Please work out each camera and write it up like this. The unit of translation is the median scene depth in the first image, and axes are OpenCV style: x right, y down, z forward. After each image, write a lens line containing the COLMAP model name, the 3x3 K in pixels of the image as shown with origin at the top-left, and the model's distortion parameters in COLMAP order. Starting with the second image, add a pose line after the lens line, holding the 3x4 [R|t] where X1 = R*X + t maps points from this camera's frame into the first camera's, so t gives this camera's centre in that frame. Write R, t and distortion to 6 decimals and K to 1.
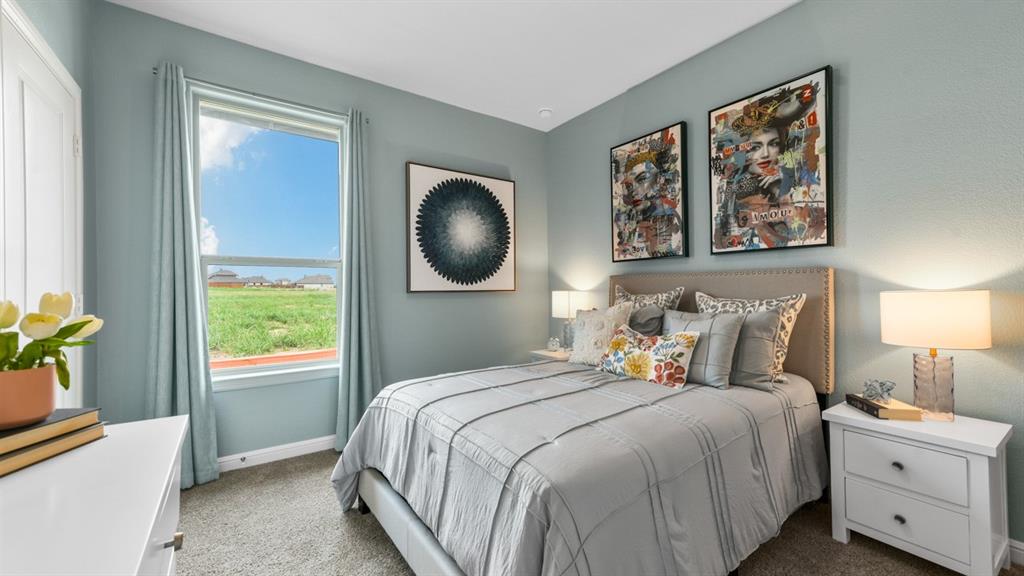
lens RADIAL K [[400.2, 0, 514.2], [0, 400.2, 289.0], [0, 0, 1]] dist [0.011945, 0.000685]
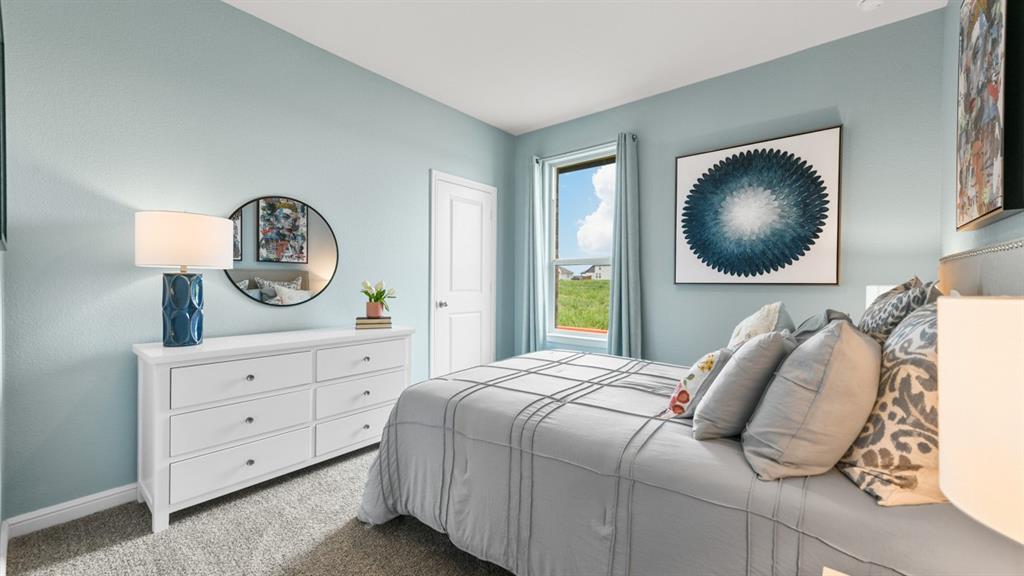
lens RADIAL K [[400.2, 0, 506.8], [0, 400.2, 284.1], [0, 0, 1]] dist [0.011945, 0.000685]
pose [[0.248704, 0.013131, -0.968490, 0.598727], [-0.006308, 0.999909, 0.011937, -0.001553], [0.968559, 0.003140, 0.248765, 0.308285]]
